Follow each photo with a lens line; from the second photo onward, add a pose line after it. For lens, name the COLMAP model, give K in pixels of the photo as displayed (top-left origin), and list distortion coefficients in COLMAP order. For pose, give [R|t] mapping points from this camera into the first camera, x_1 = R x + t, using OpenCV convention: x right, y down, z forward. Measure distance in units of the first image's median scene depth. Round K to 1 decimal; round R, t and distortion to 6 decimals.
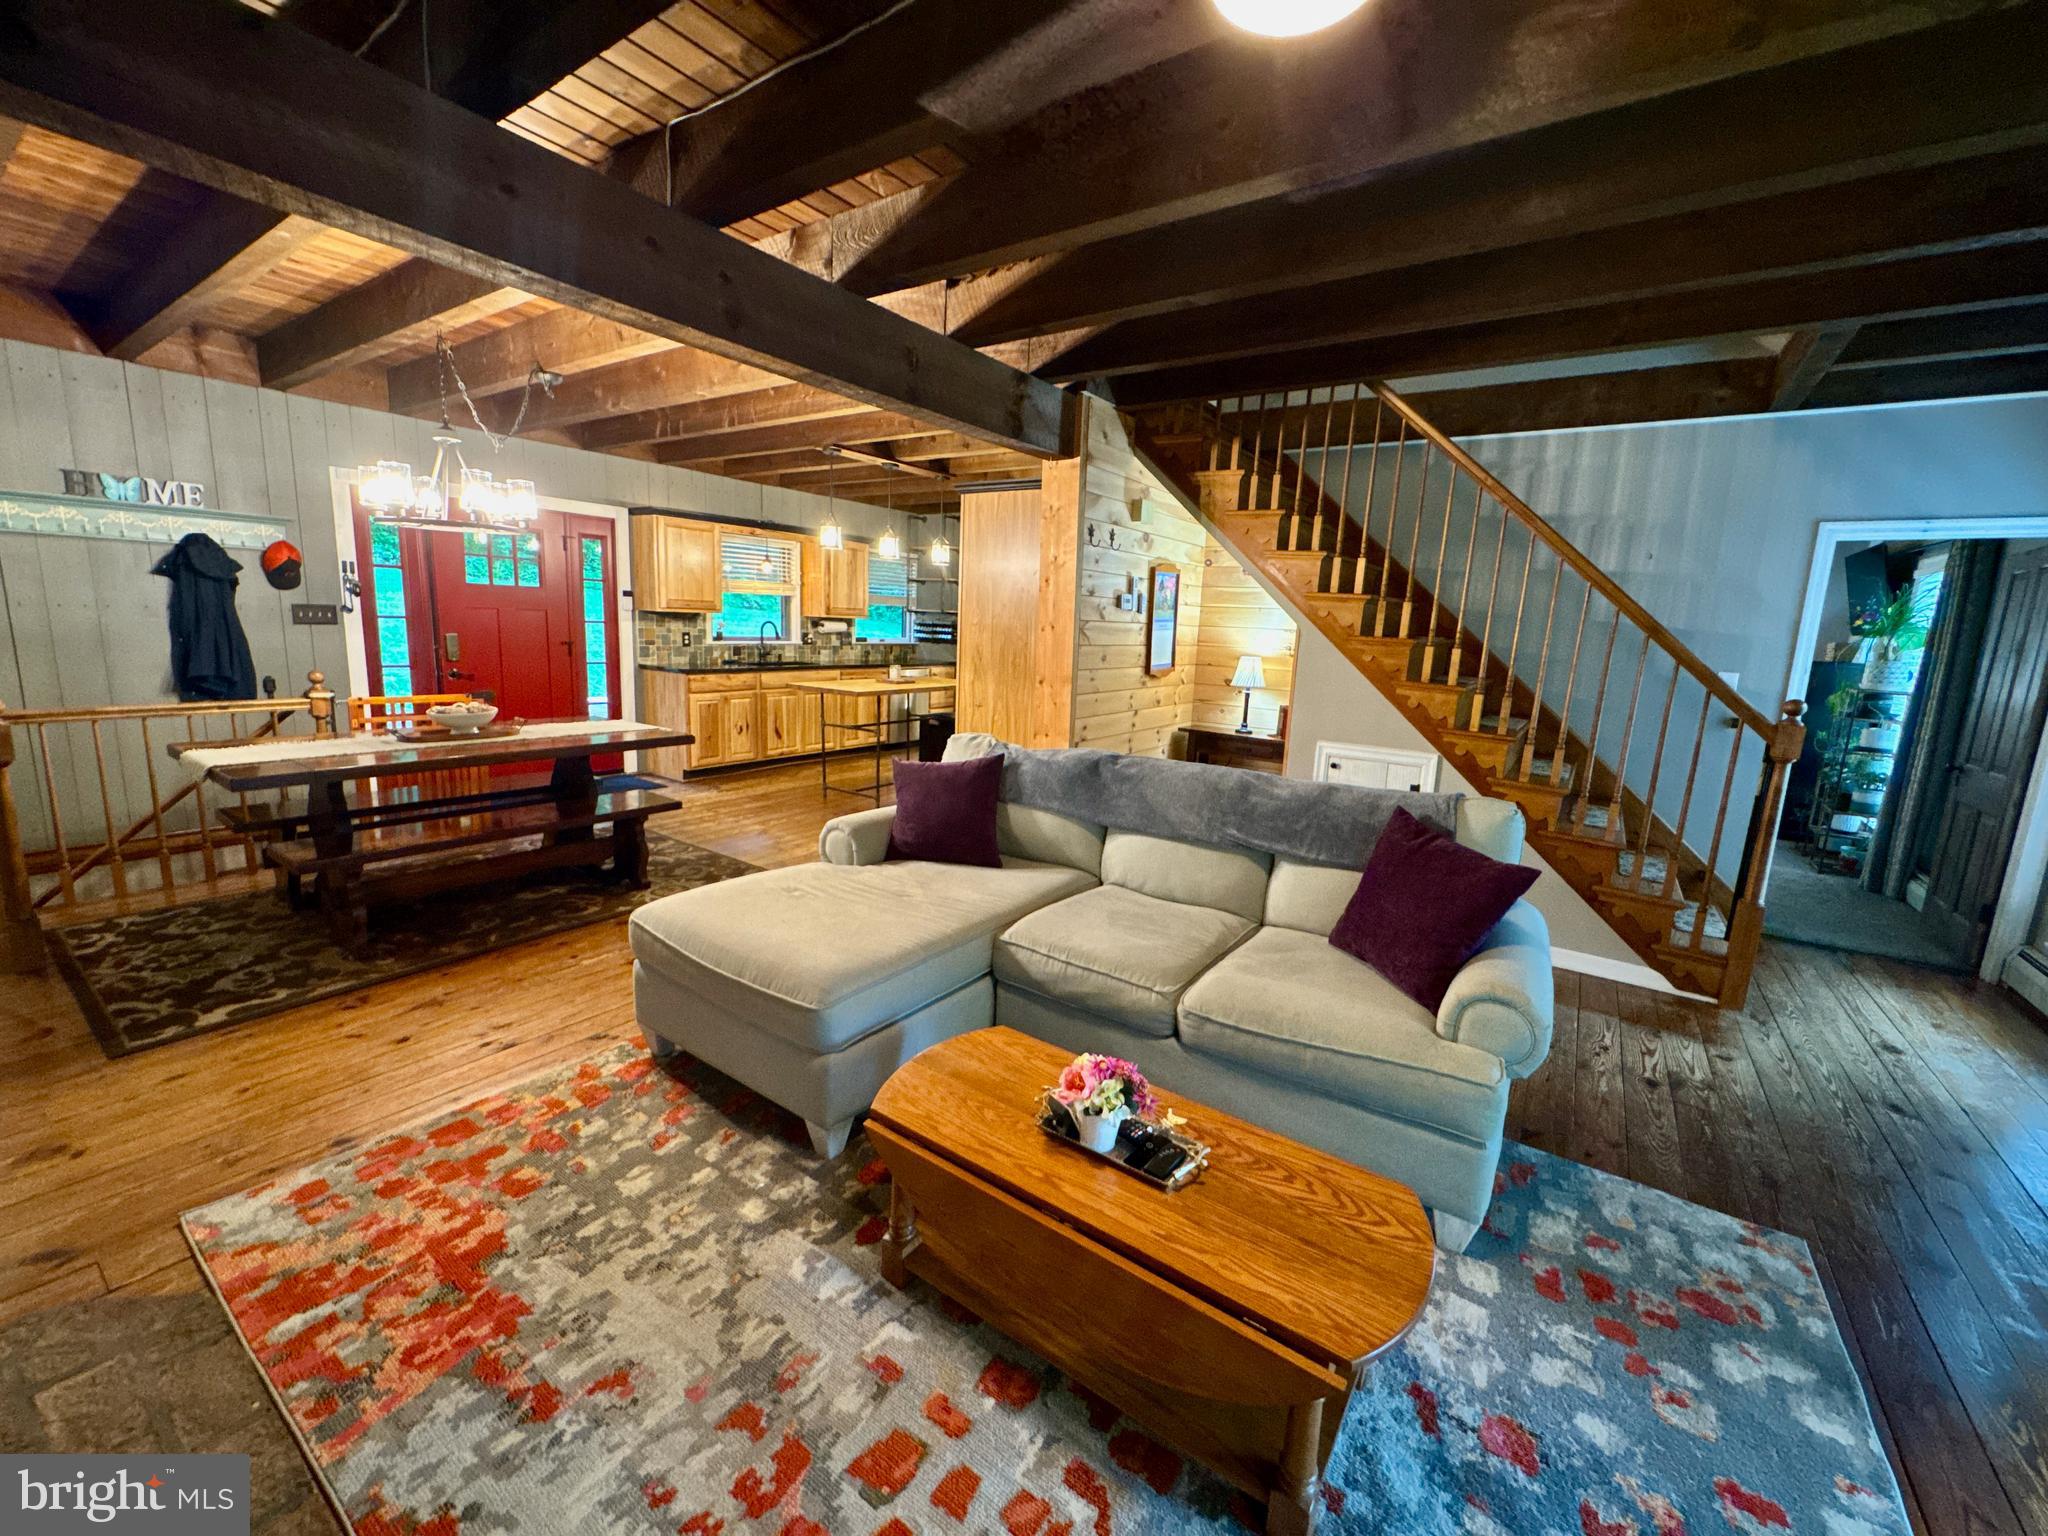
lens RADIAL K [[814.3, 0, 1022.3], [0, 814.3, 769.8], [0, 0, 1]] dist [-0.005020, 0.000931]
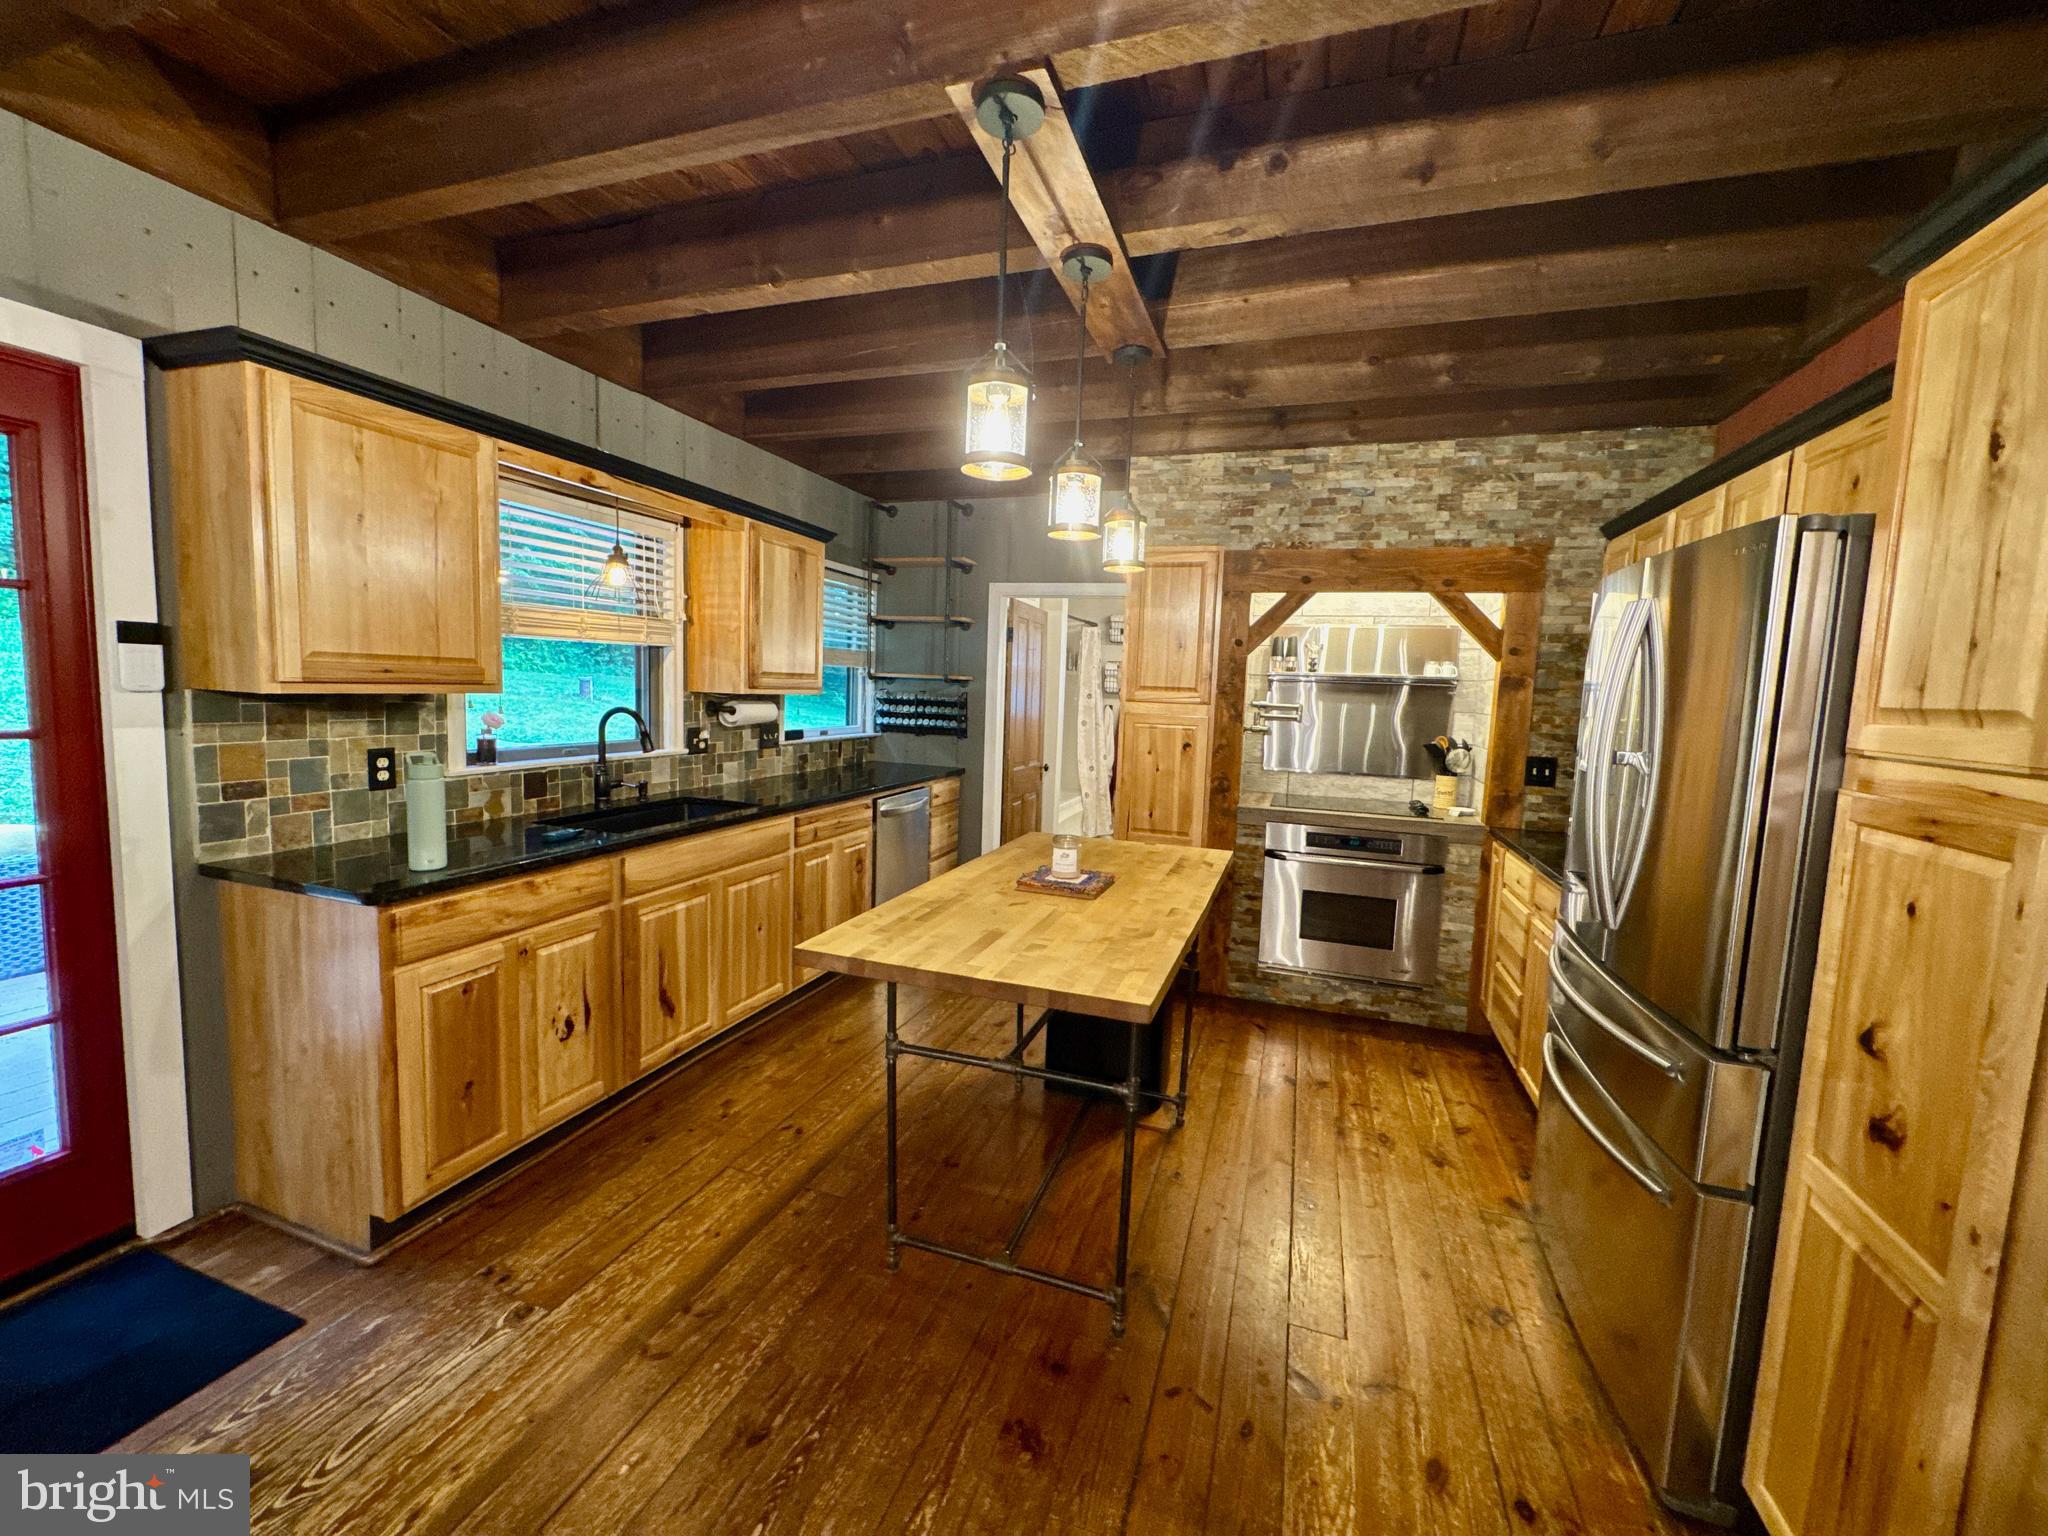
lens RADIAL K [[814.3, 0, 1022.2], [0, 814.3, 764.6], [0, 0, 1]] dist [-0.005020, 0.000931]
pose [[0.962265, -0.034989, 0.269857, -0.264077], [0.054903, 0.996268, -0.066598, -0.133888], [-0.266520, 0.078901, 0.960595, 0.644183]]
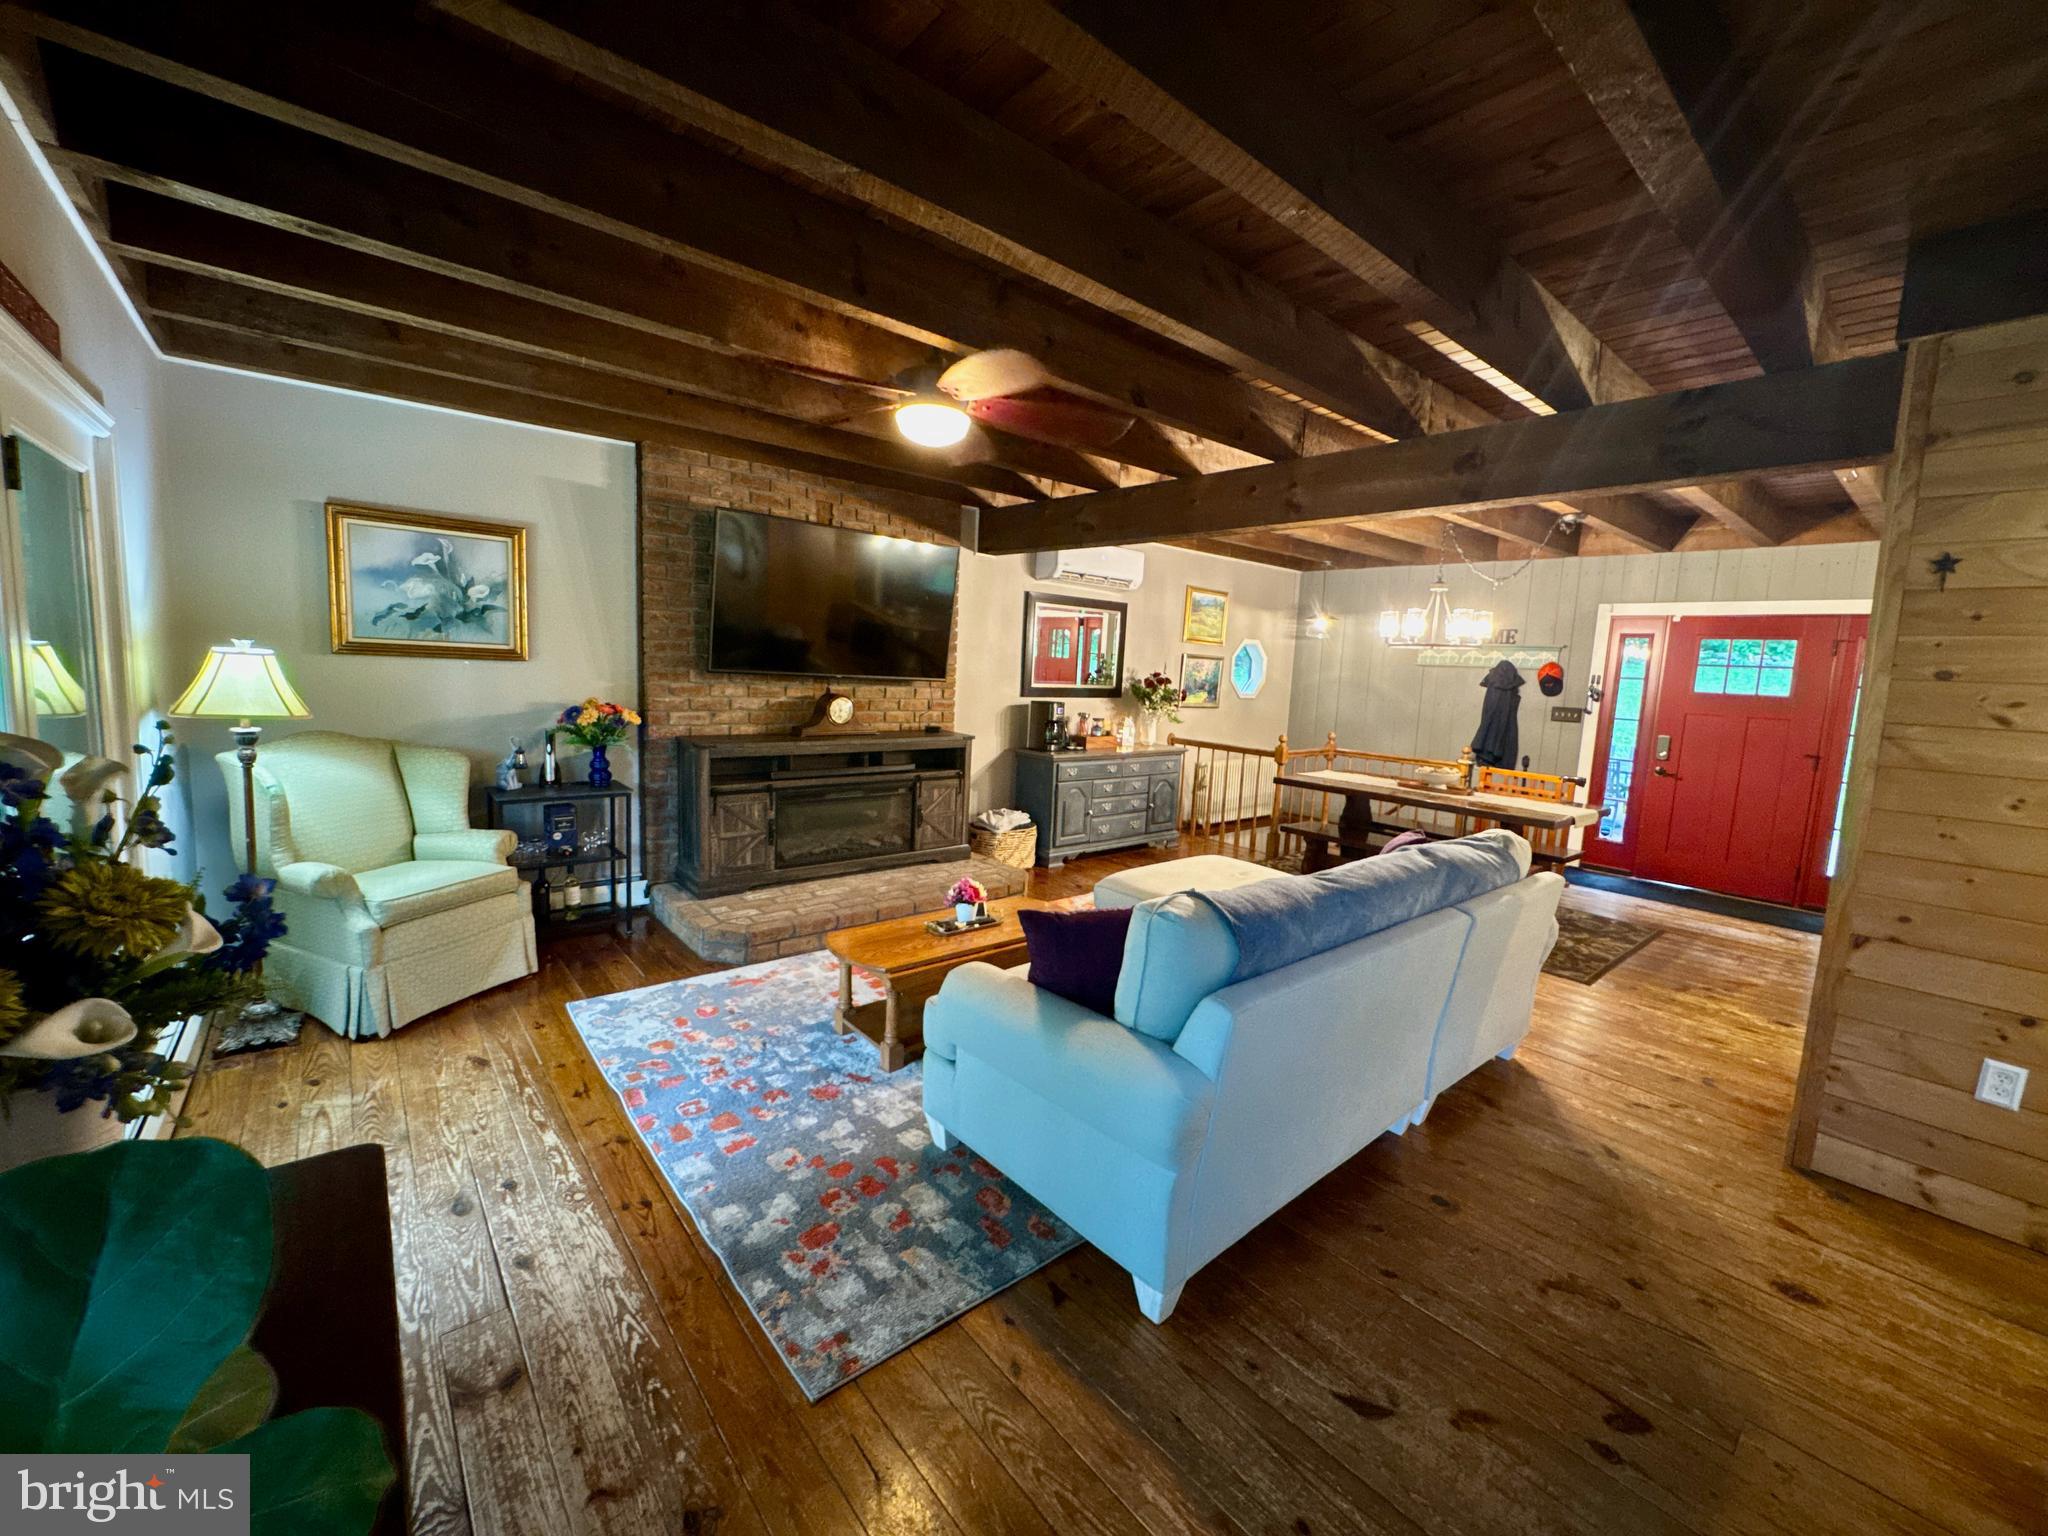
lens RADIAL K [[814.3, 0, 1025.7], [0, 814.3, 764.2], [0, 0, 1]] dist [-0.005020, 0.000931]
pose [[-0.252366, 0.064990, -0.965447, 0.499509], [-0.230896, 0.964876, 0.125308, -0.056165], [0.939680, 0.254541, -0.228496, 0.369582]]
